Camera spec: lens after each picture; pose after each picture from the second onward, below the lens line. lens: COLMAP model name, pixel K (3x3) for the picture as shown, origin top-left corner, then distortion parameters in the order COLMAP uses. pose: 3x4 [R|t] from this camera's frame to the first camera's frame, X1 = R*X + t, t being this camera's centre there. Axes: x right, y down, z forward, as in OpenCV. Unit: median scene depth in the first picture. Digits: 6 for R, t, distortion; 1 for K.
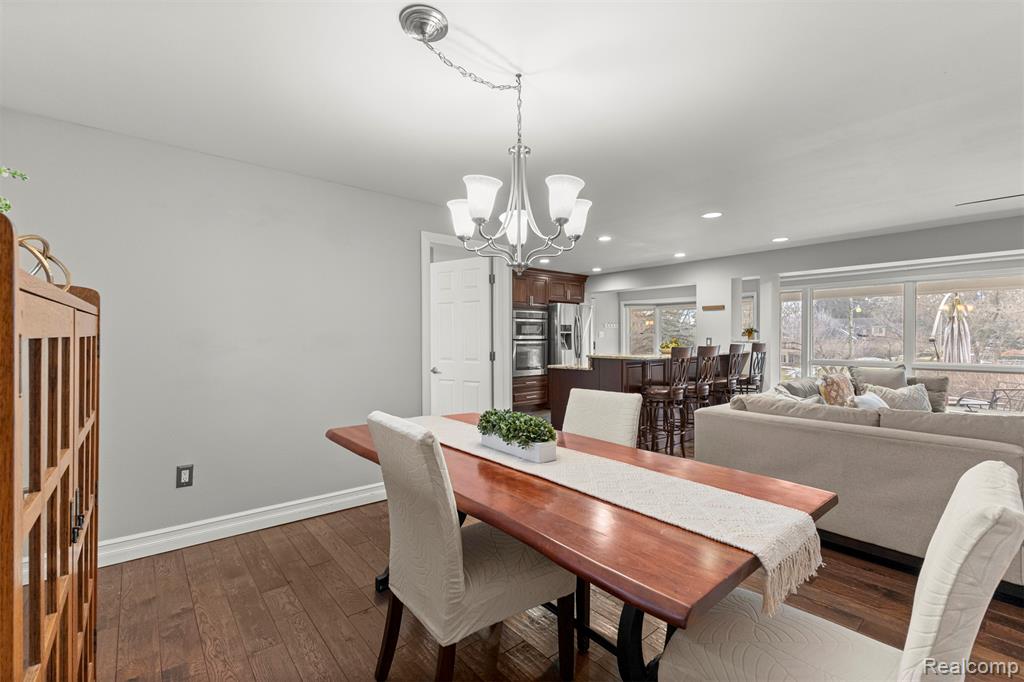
lens RADIAL K [[447.5, 0, 503.3], [0, 447.5, 340.7], [0, 0, 1]] dist [0.015484, -0.000534]
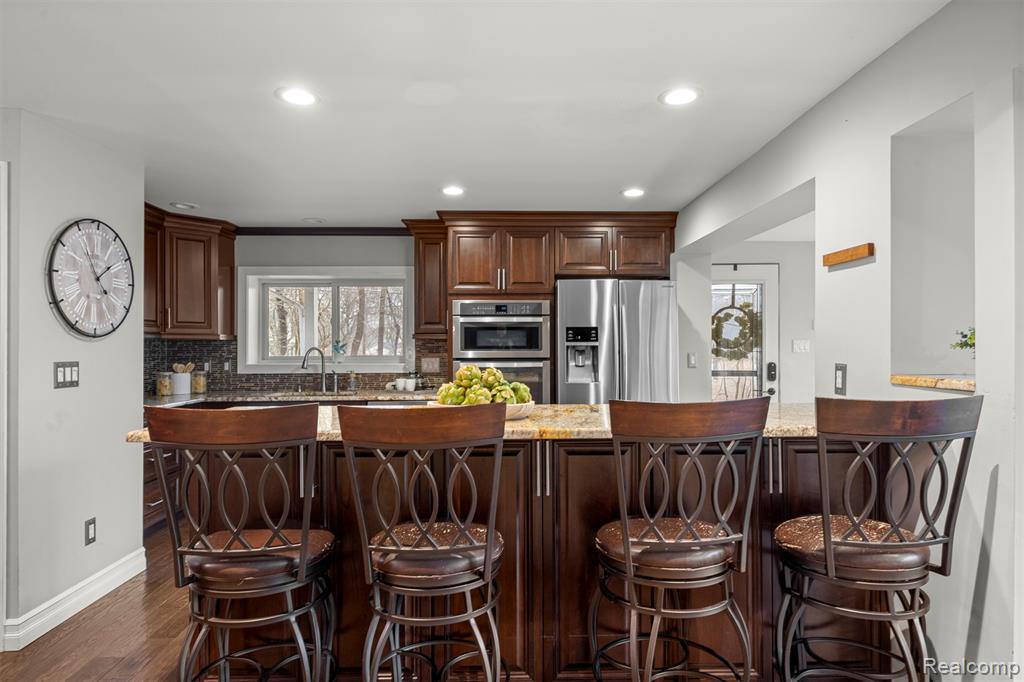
lens RADIAL K [[578.2, 0, 519.7], [0, 578.2, 343.2], [0, 0, 1]] dist [-0.000158, 0.002094]
pose [[0.779308, -0.001137, -0.626640, 0.518256], [-0.006609, 0.999928, -0.010034, -0.014767], [0.626606, 0.011961, 0.779244, 0.581176]]
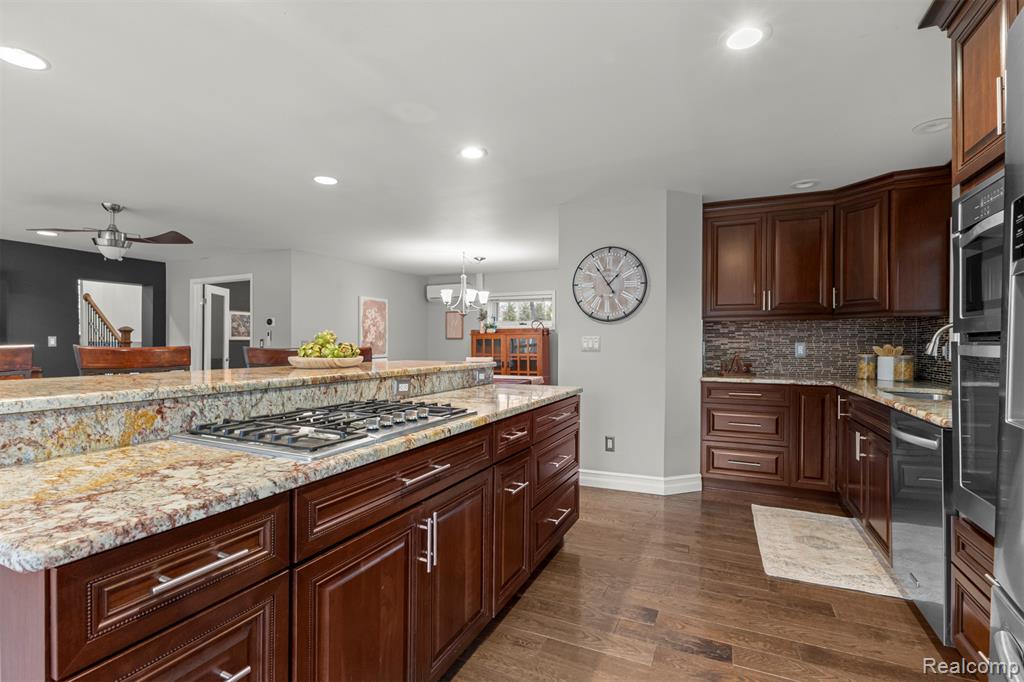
lens RADIAL K [[470.5, 0, 517.5], [0, 470.5, 343.7], [0, 0, 1]] dist [-0.007045, -0.000368]
pose [[-0.902854, 0.003251, -0.429936, 0.329442], [-0.001235, 0.999948, 0.010156, -0.000147], [0.429946, 0.009701, -0.902802, 1.195388]]
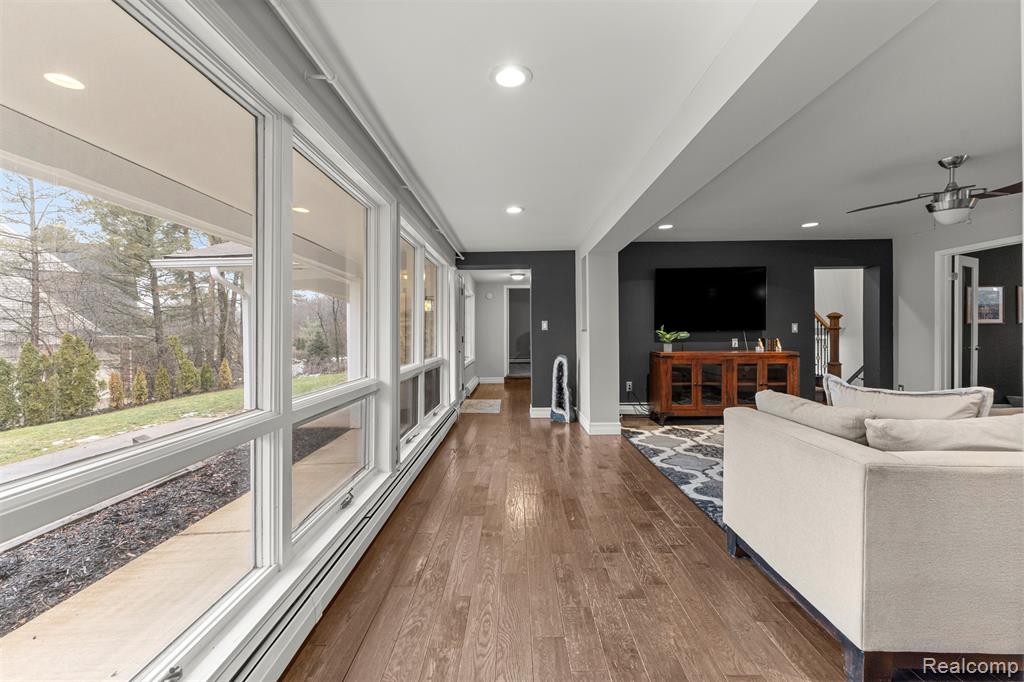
lens RADIAL K [[447.5, 0, 513.8], [0, 447.5, 336.3], [0, 0, 1]] dist [0.015484, -0.000534]
pose [[-0.760680, 0.005190, 0.649106, 0.585474], [0.017135, 0.999780, 0.012086, 0.001719], [-0.648901, 0.020316, -0.760602, 1.093708]]
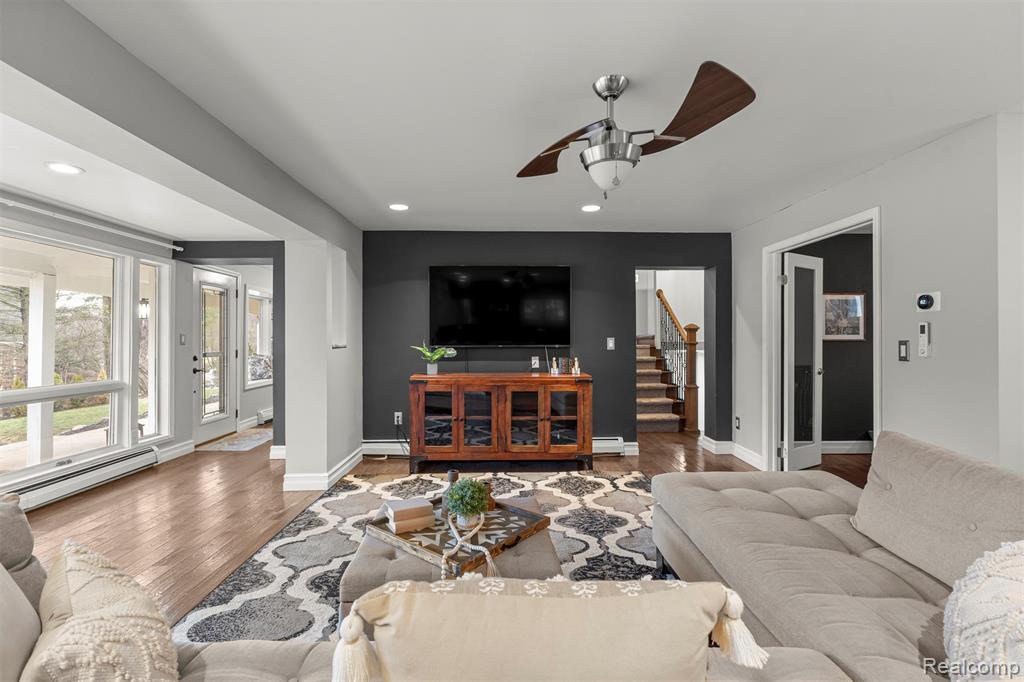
lens RADIAL K [[470.5, 0, 512.7], [0, 470.5, 338.3], [0, 0, 1]] dist [-0.007045, -0.000368]
pose [[-0.784974, 0.007542, 0.619483, 0.401252], [0.009216, 0.999957, -0.000497, -0.004221], [-0.619460, 0.005319, -0.785010, 0.704268]]
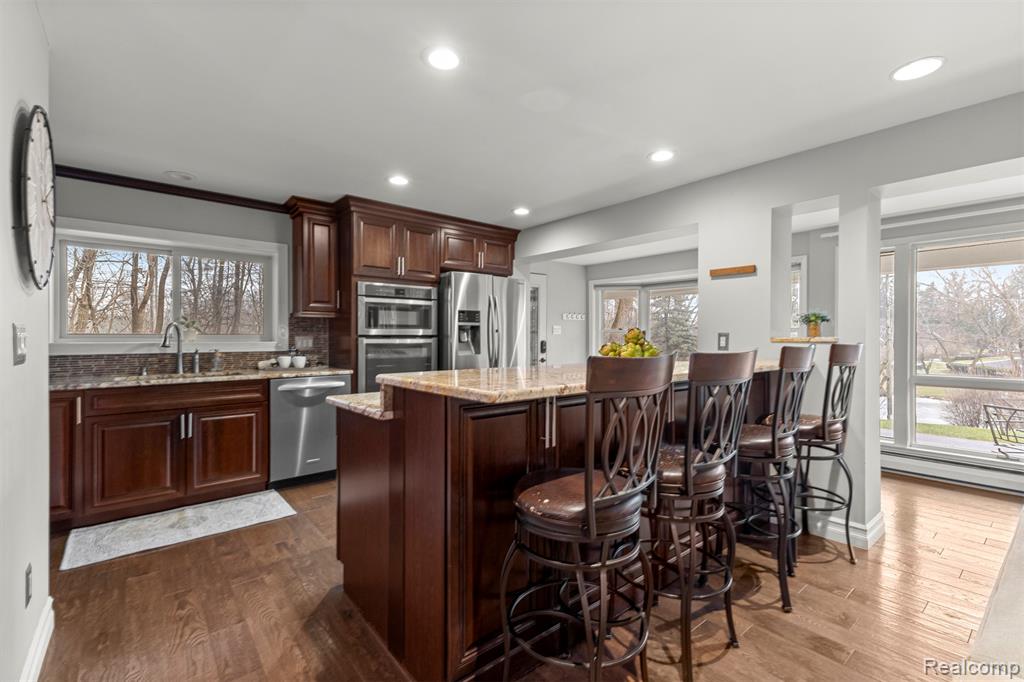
lens RADIAL K [[447.5, 0, 507.2], [0, 447.5, 339.5], [0, 0, 1]] dist [0.015484, -0.000534]
pose [[0.999907, 0.005400, -0.012499, 0.223231], [-0.005437, 0.999981, -0.002907, 0.002994], [0.012484, 0.002975, 0.999918, 0.494914]]
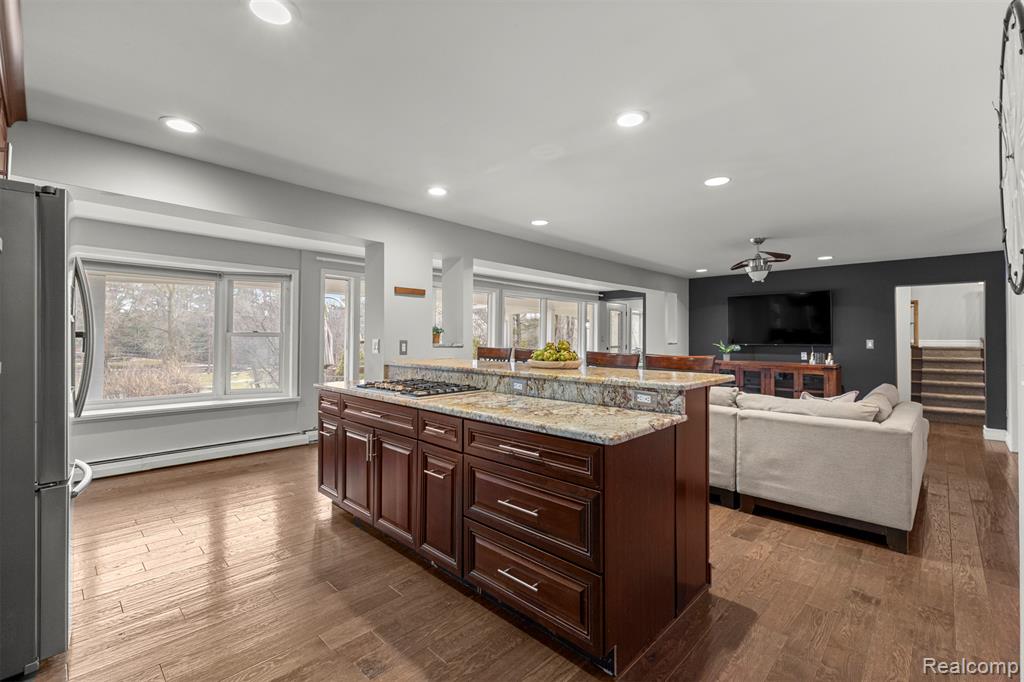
lens RADIAL K [[447.5, 0, 514.2], [0, 447.5, 331.5], [0, 0, 1]] dist [0.015484, -0.000534]
pose [[-0.117843, 0.017382, 0.992880, -0.149046], [0.003151, 0.999848, -0.017130, -0.007959], [-0.993027, 0.001110, -0.117880, 0.905814]]
